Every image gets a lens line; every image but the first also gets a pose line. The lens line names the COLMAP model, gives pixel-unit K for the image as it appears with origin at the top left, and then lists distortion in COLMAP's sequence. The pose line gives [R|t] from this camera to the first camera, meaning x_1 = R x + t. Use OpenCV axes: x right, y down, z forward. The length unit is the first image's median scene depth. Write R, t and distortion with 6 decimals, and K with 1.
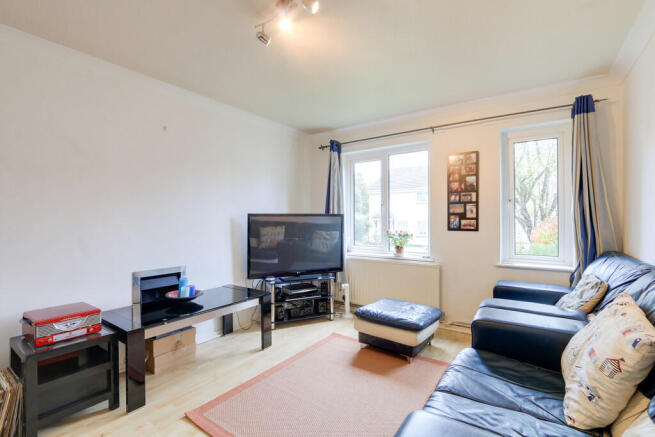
lens RADIAL K [[302.4, 0, 328.7], [0, 302.4, 218.3], [0, 0, 1]] dist [-0.002999, -0.000161]
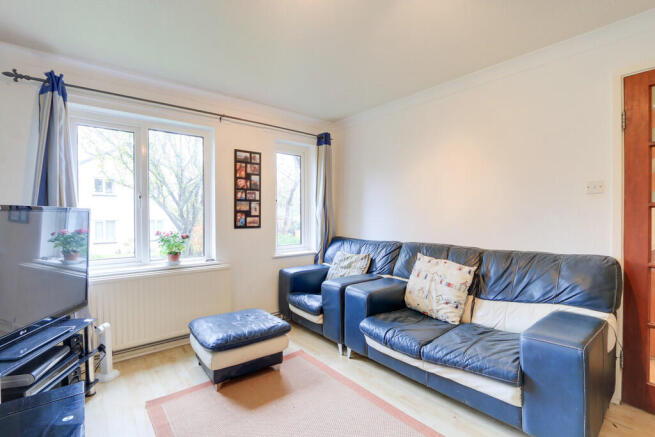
lens RADIAL K [[302.4, 0, 328.2], [0, 302.4, 216.0], [0, 0, 1]] dist [-0.002999, -0.000161]
pose [[0.277918, 0.001807, 0.960603, -0.454036], [0.004449, 0.999985, -0.003168, 0.004611], [-0.960595, 0.005154, 0.277906, 0.459490]]
